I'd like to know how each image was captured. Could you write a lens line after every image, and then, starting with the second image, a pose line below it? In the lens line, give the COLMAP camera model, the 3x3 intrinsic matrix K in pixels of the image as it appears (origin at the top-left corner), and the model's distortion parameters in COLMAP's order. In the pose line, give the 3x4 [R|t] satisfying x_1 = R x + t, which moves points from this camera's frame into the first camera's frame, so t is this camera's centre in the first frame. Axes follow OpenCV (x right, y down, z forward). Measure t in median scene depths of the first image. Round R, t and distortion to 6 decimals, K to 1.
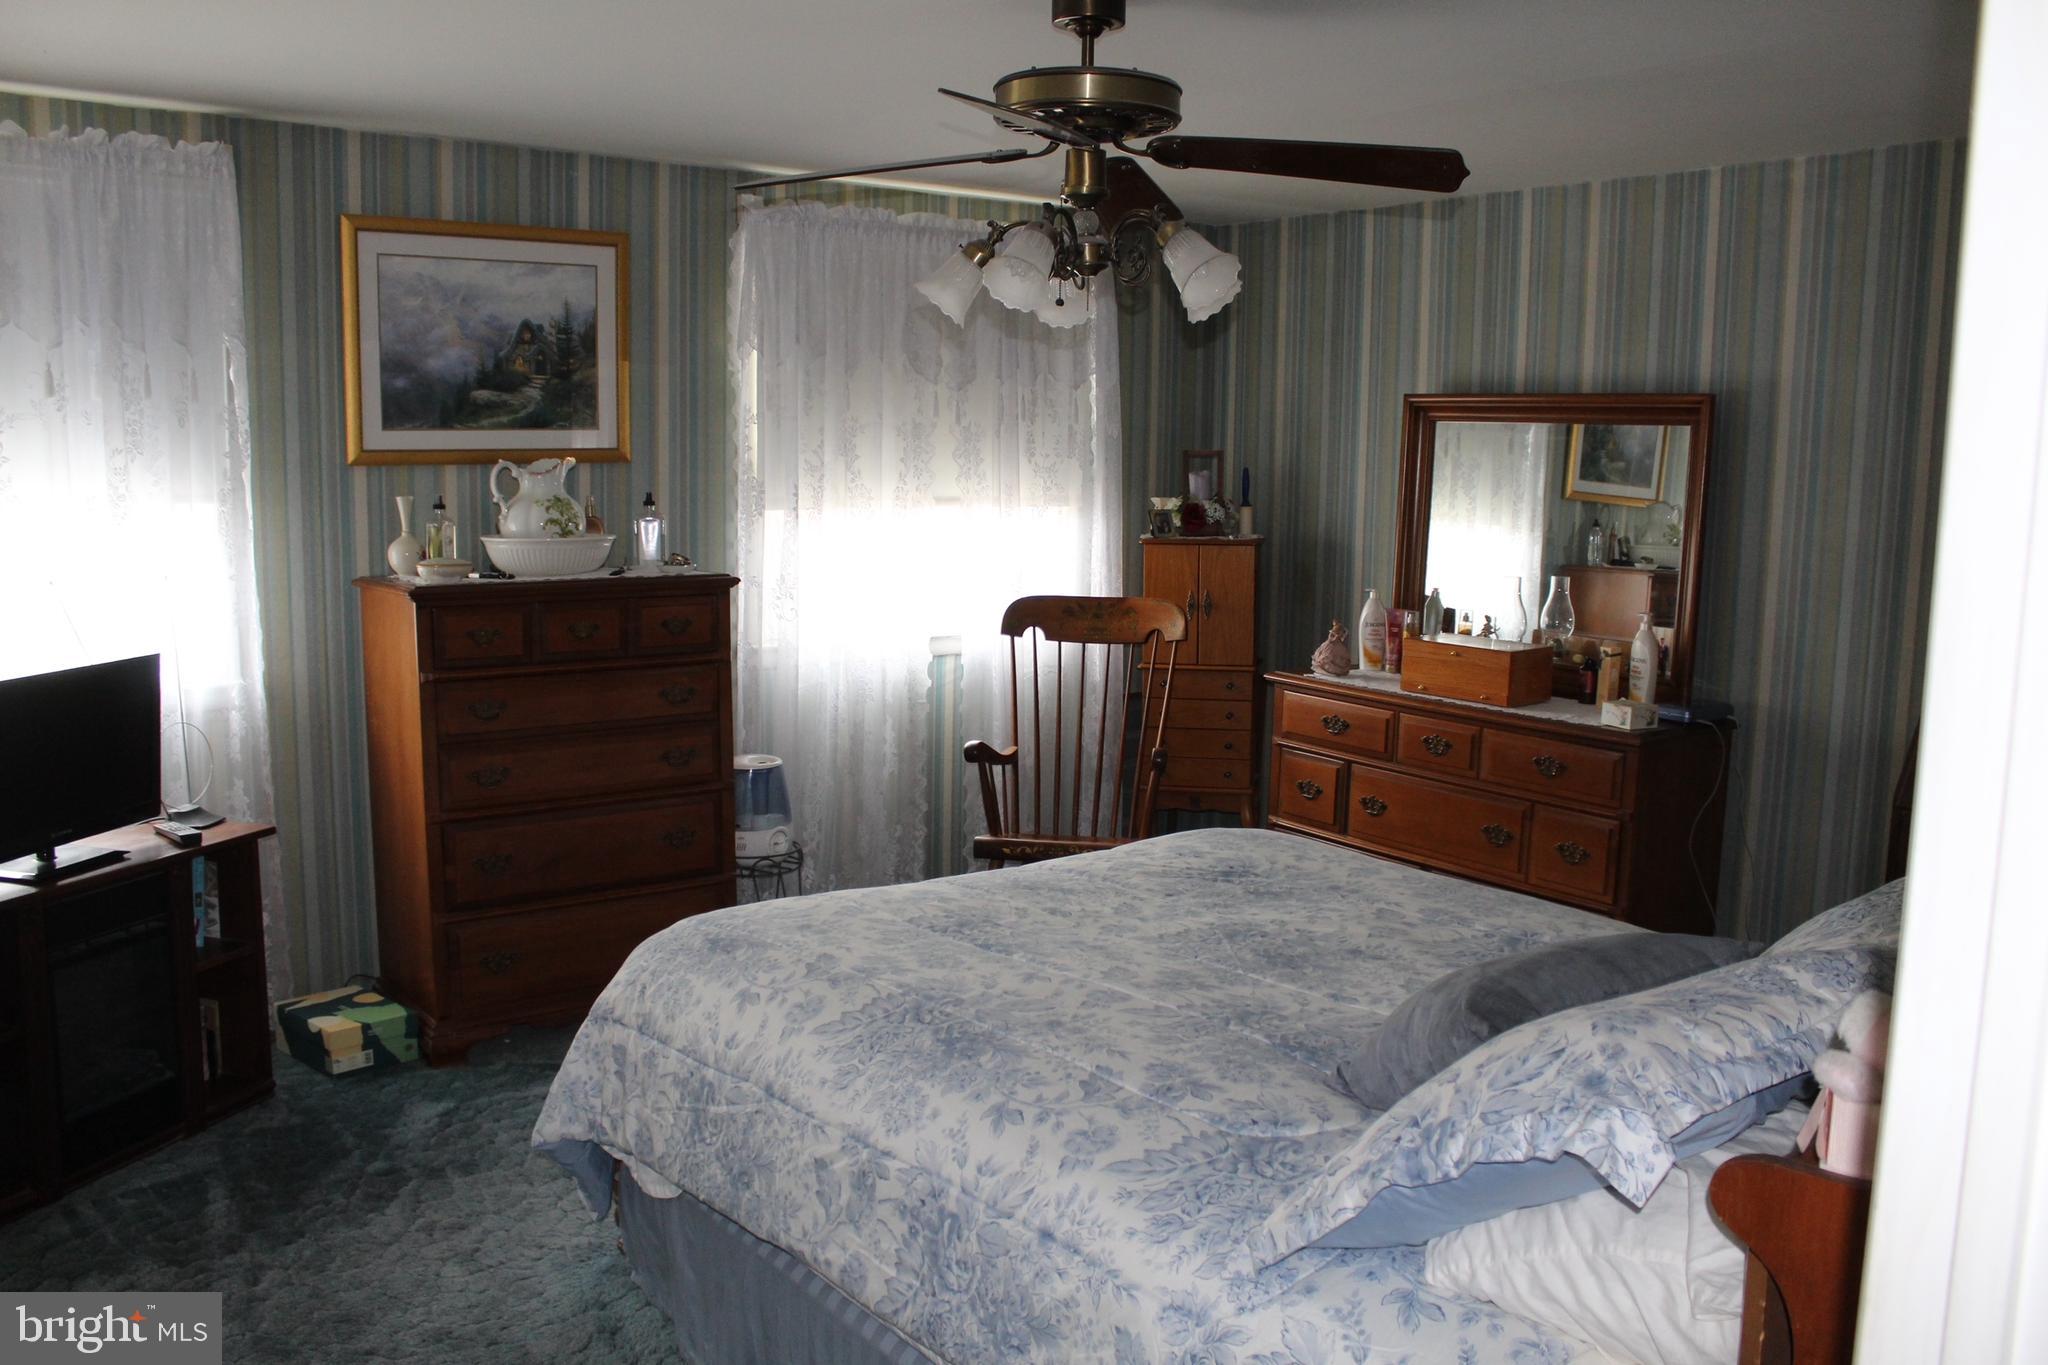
lens RADIAL K [[1688.9, 0, 1024.0], [0, 1688.9, 682.5], [0, 0, 1]] dist [-0.162085, 0.122525]
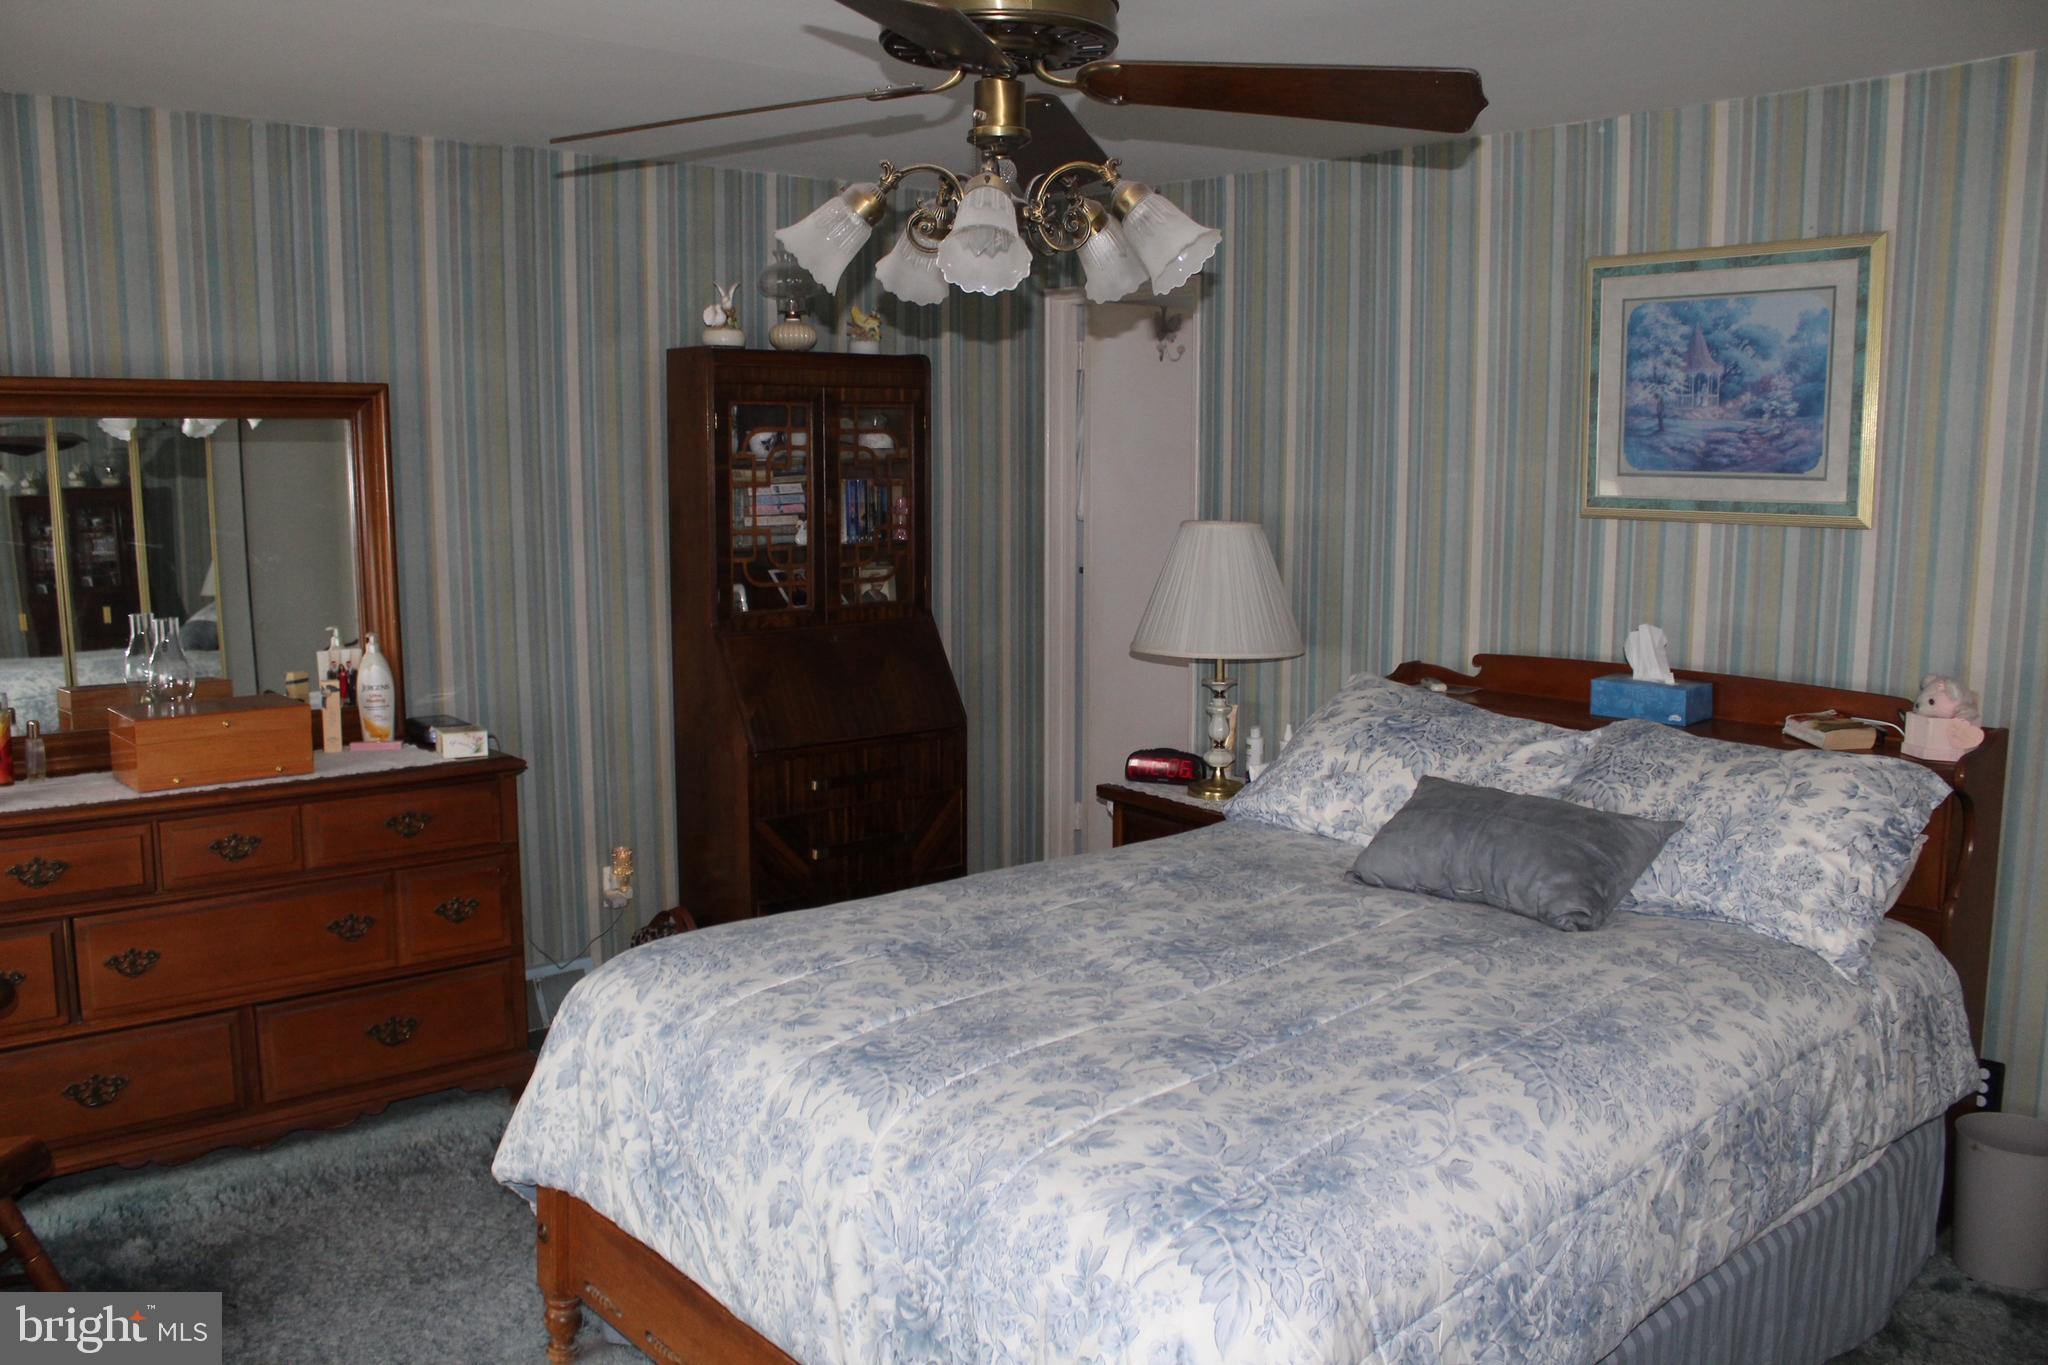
lens RADIAL K [[1688.9, 0, 1024.0], [0, 1688.9, 682.5], [0, 0, 1]] dist [-0.162085, 0.122525]
pose [[-0.055175, -0.148027, 0.987443, -0.776204], [0.134444, 0.978842, 0.154249, -0.159154], [-0.989384, 0.141266, -0.034107, 1.050397]]
